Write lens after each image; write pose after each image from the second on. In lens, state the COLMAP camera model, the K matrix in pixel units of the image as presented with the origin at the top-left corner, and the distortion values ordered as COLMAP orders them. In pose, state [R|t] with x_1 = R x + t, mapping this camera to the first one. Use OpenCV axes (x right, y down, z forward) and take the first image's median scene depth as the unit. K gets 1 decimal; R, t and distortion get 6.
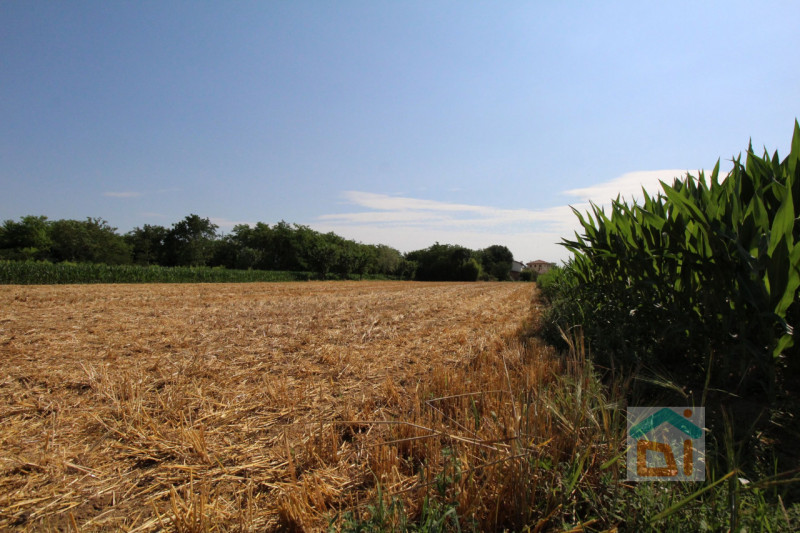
lens RADIAL K [[411.5, 0, 404.8], [0, 411.5, 267.6], [0, 0, 1]] dist [-0.005959, -0.006255]
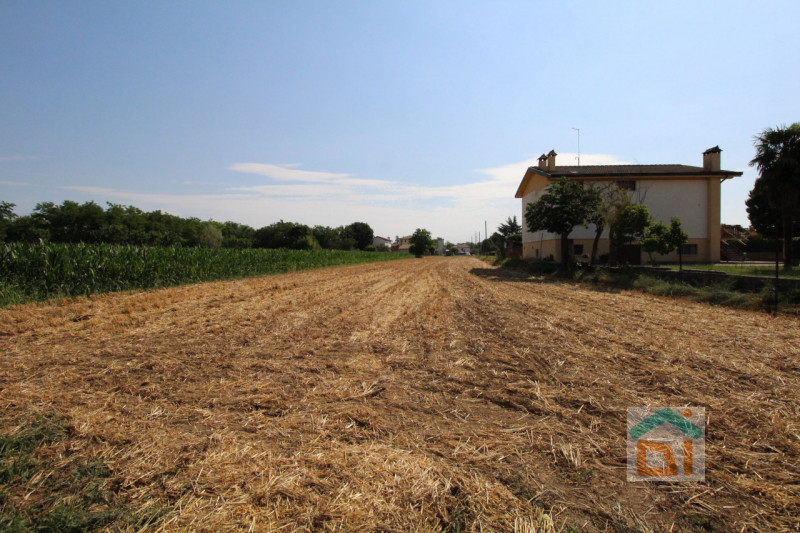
lens RADIAL K [[411.5, 0, 402.8], [0, 411.5, 270.0], [0, 0, 1]] dist [-0.005959, -0.006255]
pose [[0.984602, -0.015083, 0.174161, 0.320296], [0.002920, 0.997551, 0.069882, -0.010627], [-0.174789, -0.068297, 0.982234, -0.148284]]
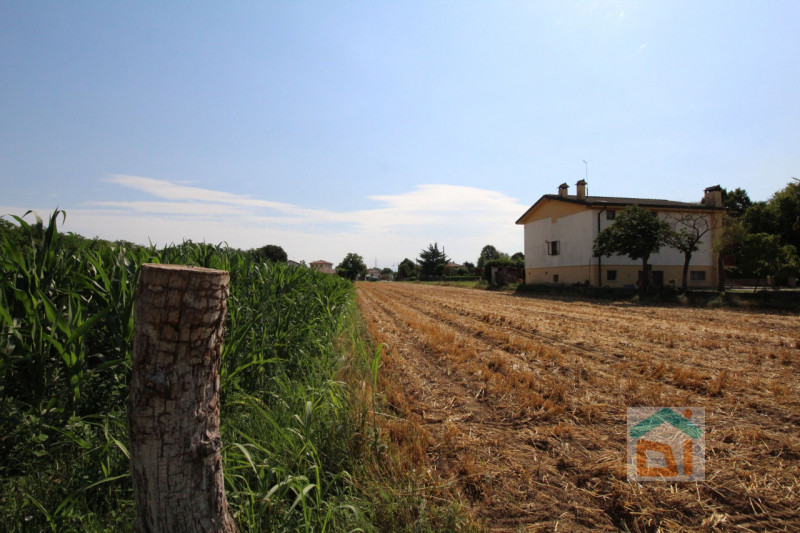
lens RADIAL K [[411.5, 0, 399.3], [0, 411.5, 267.0], [0, 0, 1]] dist [-0.005959, -0.006255]
pose [[0.911306, 0.009997, 0.411608, 0.207896], [-0.010866, 0.999941, -0.000228, -0.008120], [-0.411586, -0.004265, 0.911361, -0.083571]]
